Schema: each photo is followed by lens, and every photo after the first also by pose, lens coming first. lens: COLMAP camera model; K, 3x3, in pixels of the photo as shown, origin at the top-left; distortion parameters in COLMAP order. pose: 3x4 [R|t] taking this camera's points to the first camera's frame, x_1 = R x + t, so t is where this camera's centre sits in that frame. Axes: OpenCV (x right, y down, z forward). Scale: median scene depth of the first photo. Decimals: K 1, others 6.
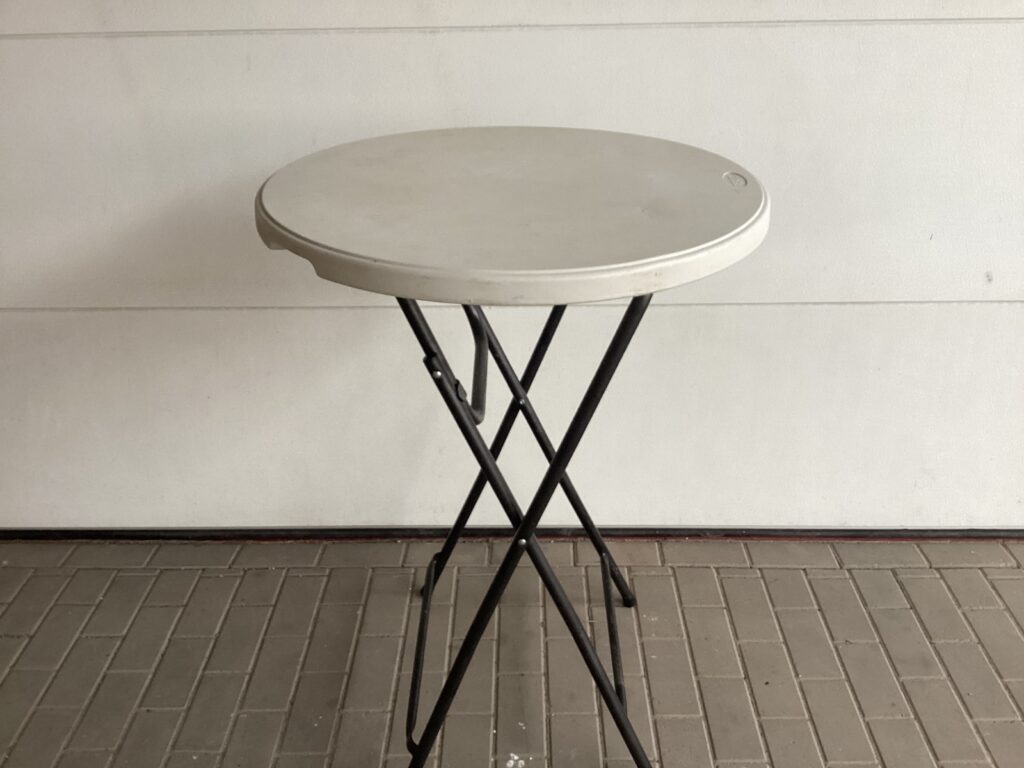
lens RADIAL K [[929.4, 0, 512.0], [0, 929.4, 384.0], [0, 0, 1]] dist [0.091499, -0.179537]
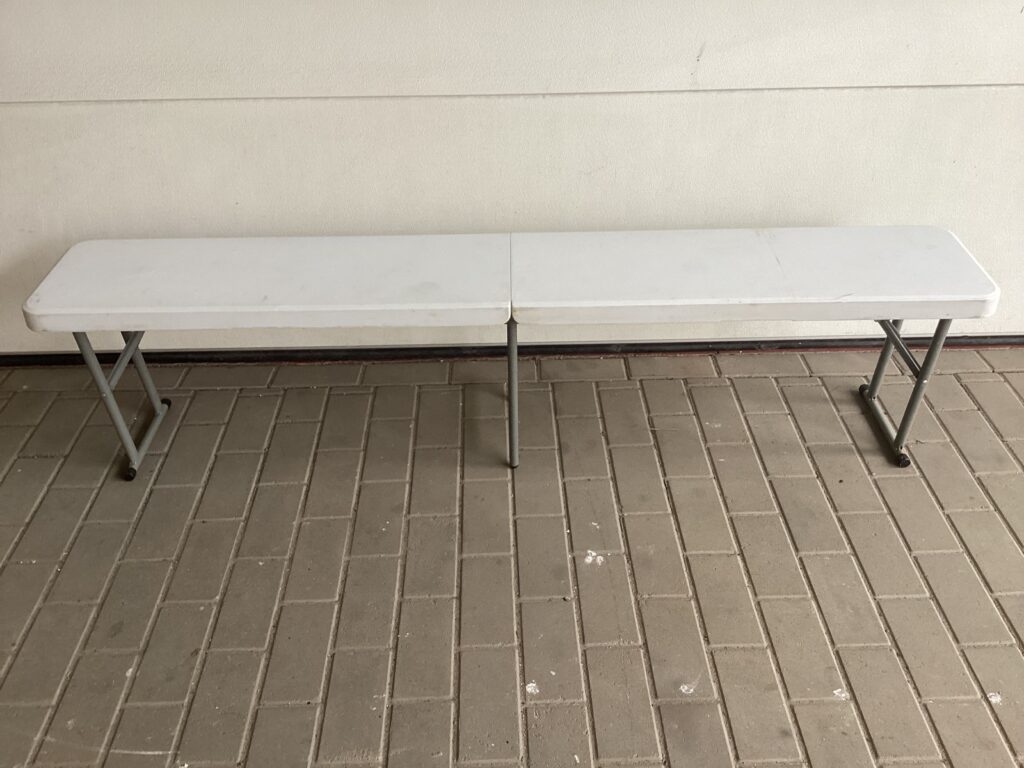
lens RADIAL K [[924.1, 0, 512.9], [0, 924.1, 385.4], [0, 0, 1]] dist [0.121263, -0.247211]
pose [[0.999213, -0.018288, 0.035200, -0.094496], [0.013659, 0.991740, 0.127534, 0.084352], [-0.037242, -0.126953, 0.991209, 0.056617]]
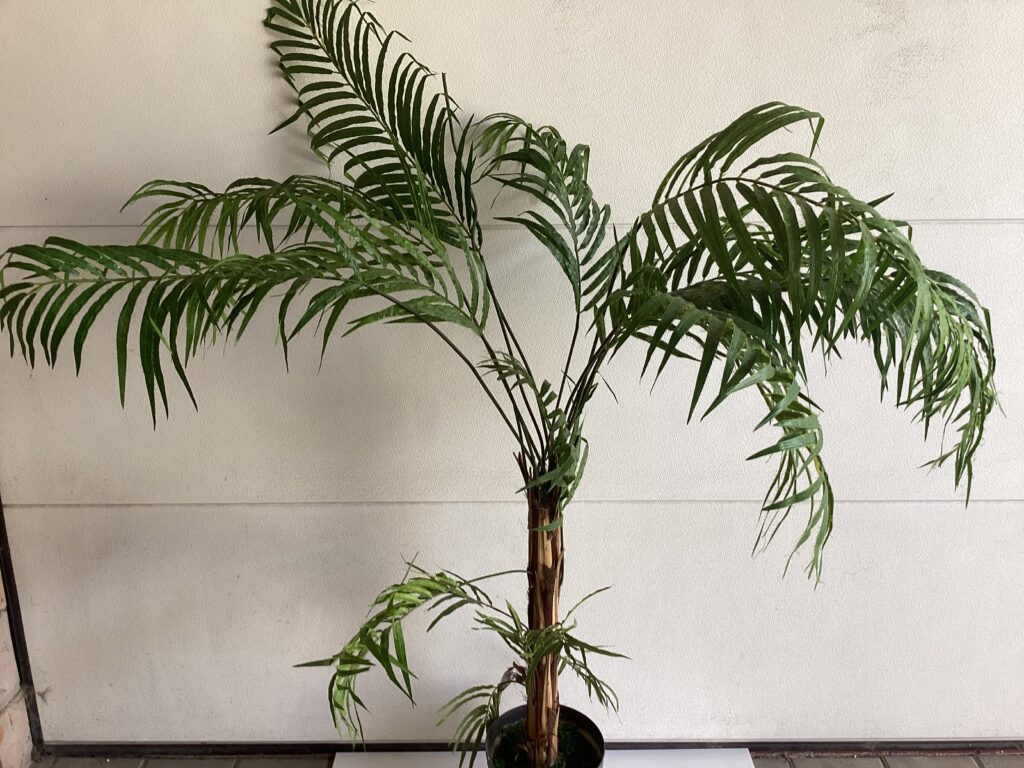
lens RADIAL K [[925.9, 0, 515.6], [0, 925.9, 385.3], [0, 0, 1]] dist [0.069934, -0.118922]
pose [[0.999693, 0.003999, 0.024444, -0.354620], [-0.000488, 0.989873, -0.141958, -0.067277], [-0.024764, 0.141902, 0.989571, 0.064563]]
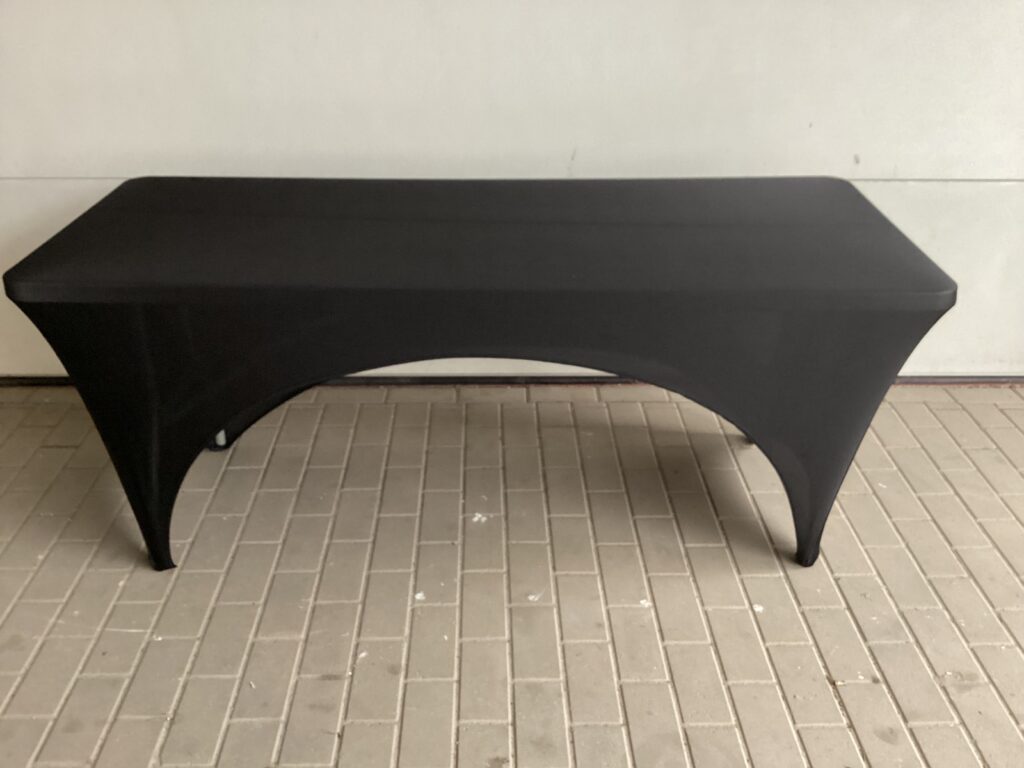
lens RADIAL K [[924.1, 0, 512.9], [0, 924.1, 385.4], [0, 0, 1]] dist [0.121263, -0.247211]
pose [[0.998929, 0.003670, 0.046131, -0.008435], [-0.004279, 0.999905, 0.013096, 0.172279], [-0.046079, -0.013279, 0.998850, -0.230446]]
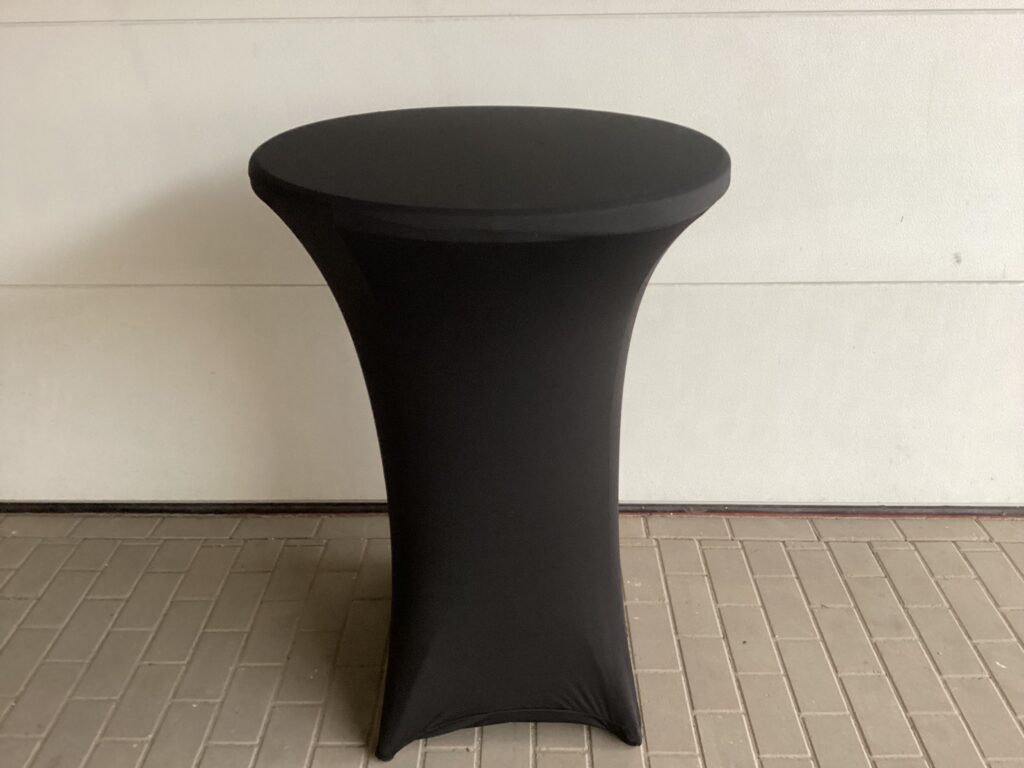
lens RADIAL K [[924.1, 0, 512.9], [0, 924.1, 385.4], [0, 0, 1]] dist [0.121263, -0.247211]
pose [[0.999982, 0.005844, -0.001117, 0.012903], [-0.005872, 0.999632, -0.026495, 0.058083], [0.000962, 0.026501, 0.999648, -0.042165]]
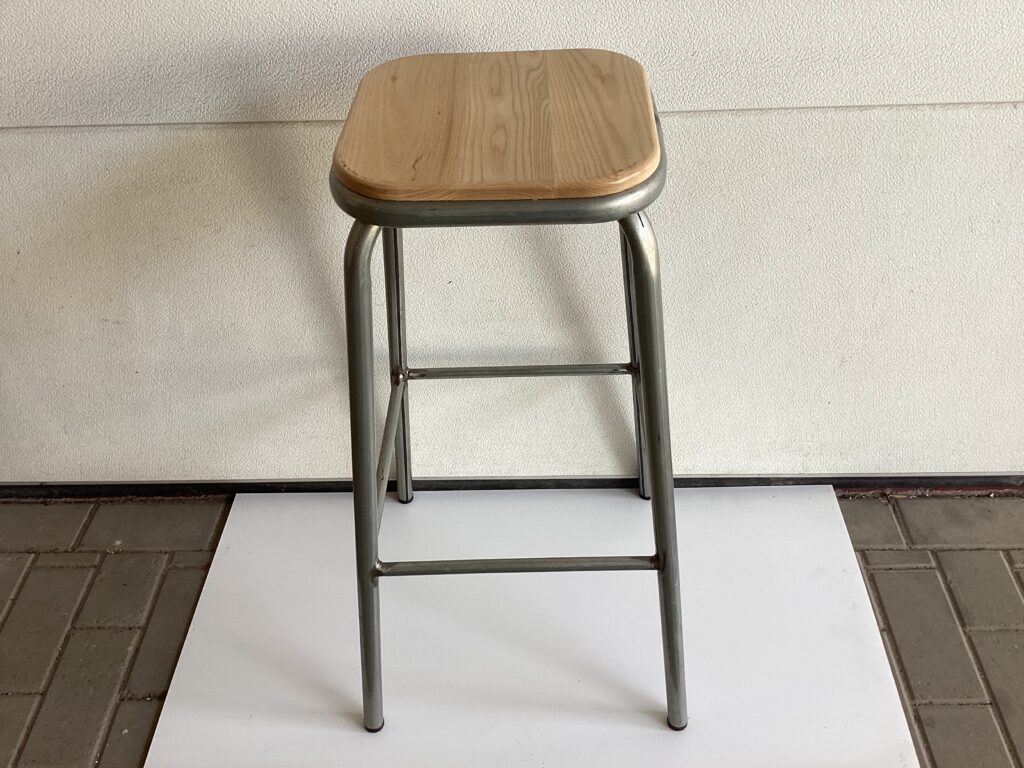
lens RADIAL K [[919.8, 0, 513.8], [0, 919.8, 386.9], [0, 0, 1]] dist [0.094567, -0.176550]
pose [[0.999845, -0.014910, -0.009367, -0.302654], [0.016759, 0.969035, 0.246356, -0.064820], [0.005404, -0.246475, 0.969134, 0.479948]]
